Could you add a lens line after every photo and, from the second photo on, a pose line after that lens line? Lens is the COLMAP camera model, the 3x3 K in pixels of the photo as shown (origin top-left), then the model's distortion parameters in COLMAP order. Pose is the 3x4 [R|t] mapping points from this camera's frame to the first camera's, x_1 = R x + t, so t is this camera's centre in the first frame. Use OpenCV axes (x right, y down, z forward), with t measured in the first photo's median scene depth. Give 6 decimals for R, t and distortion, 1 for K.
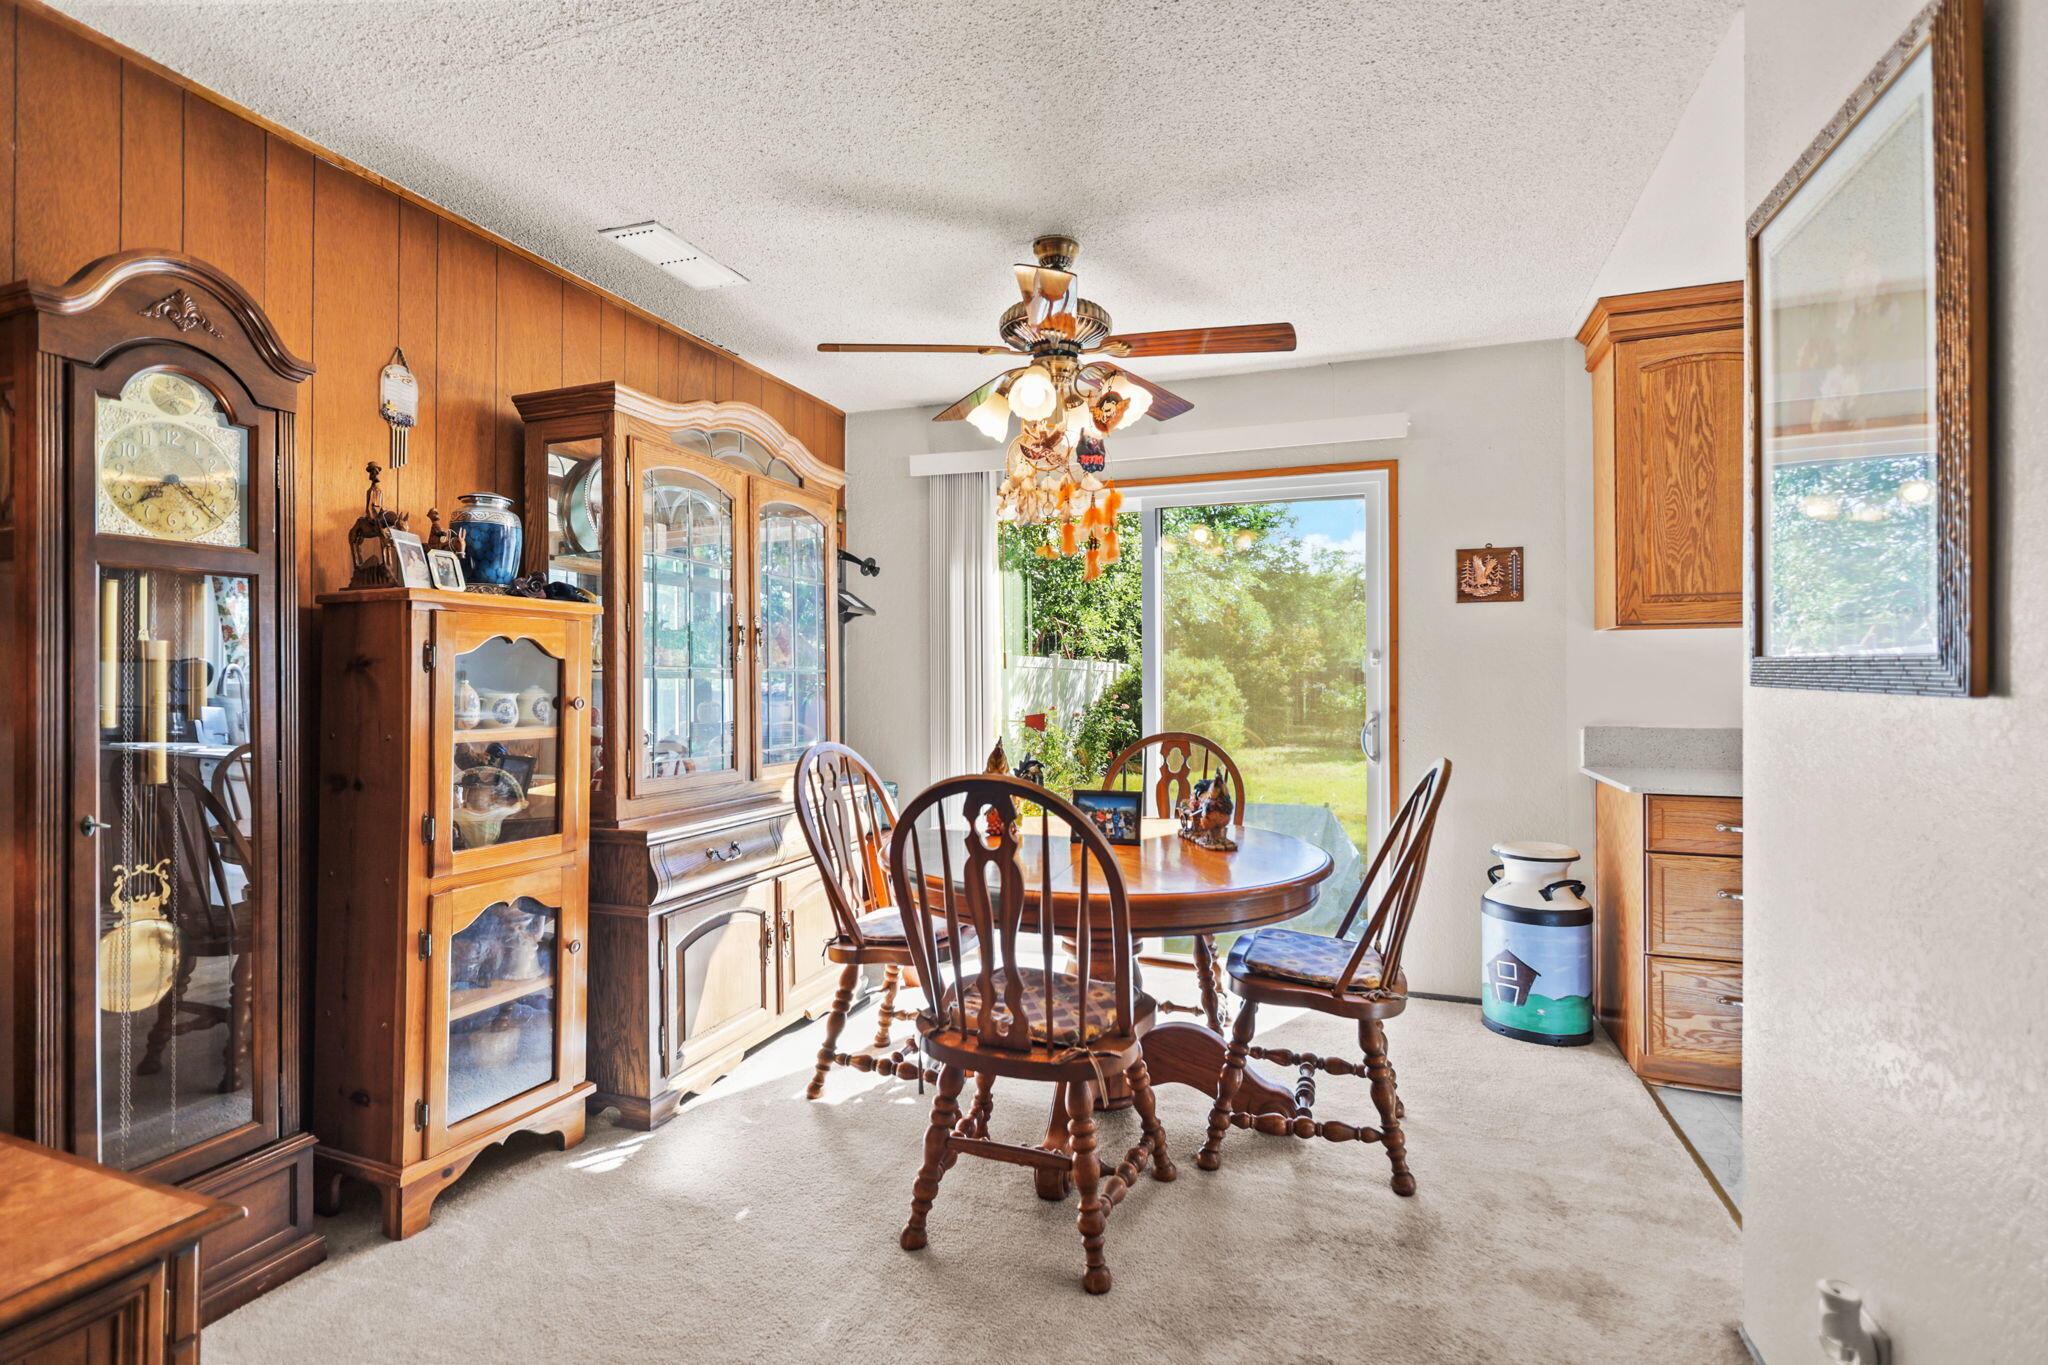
lens RADIAL K [[951.7, 0, 1020.3], [0, 951.7, 672.7], [0, 0, 1]] dist [-0.003349, 0.000180]
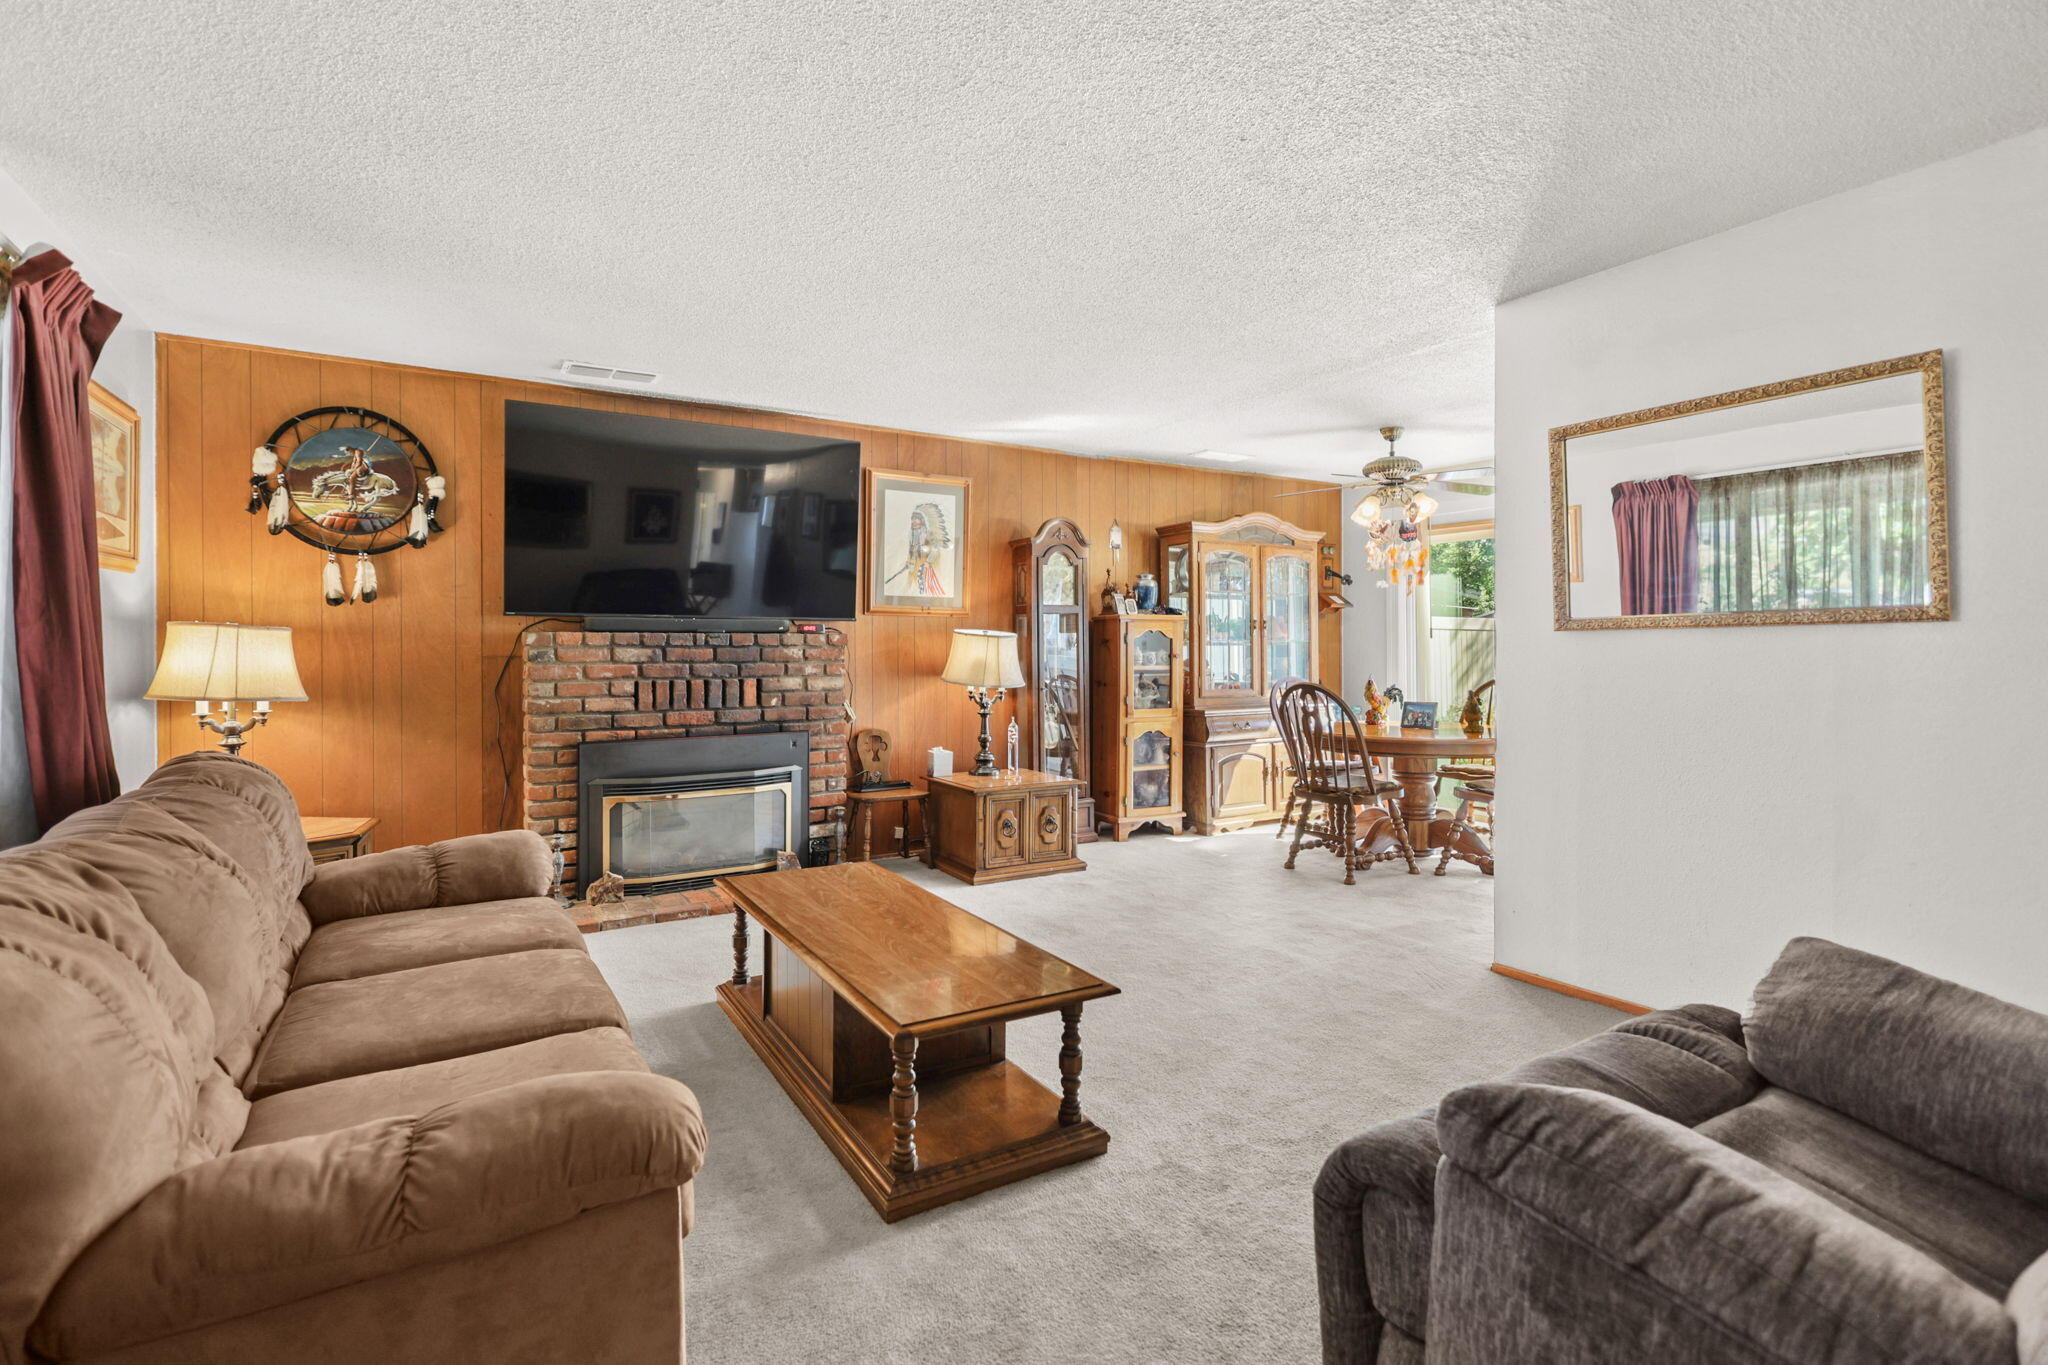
lens RADIAL K [[951.7, 0, 1020.0], [0, 951.7, 660.3], [0, 0, 1]] dist [-0.003349, 0.000180]
pose [[0.783615, 0.005975, -0.621218, 0.773394], [0.009202, 0.999732, 0.021223, -0.014989], [0.621178, -0.022347, 0.783351, -1.229441]]
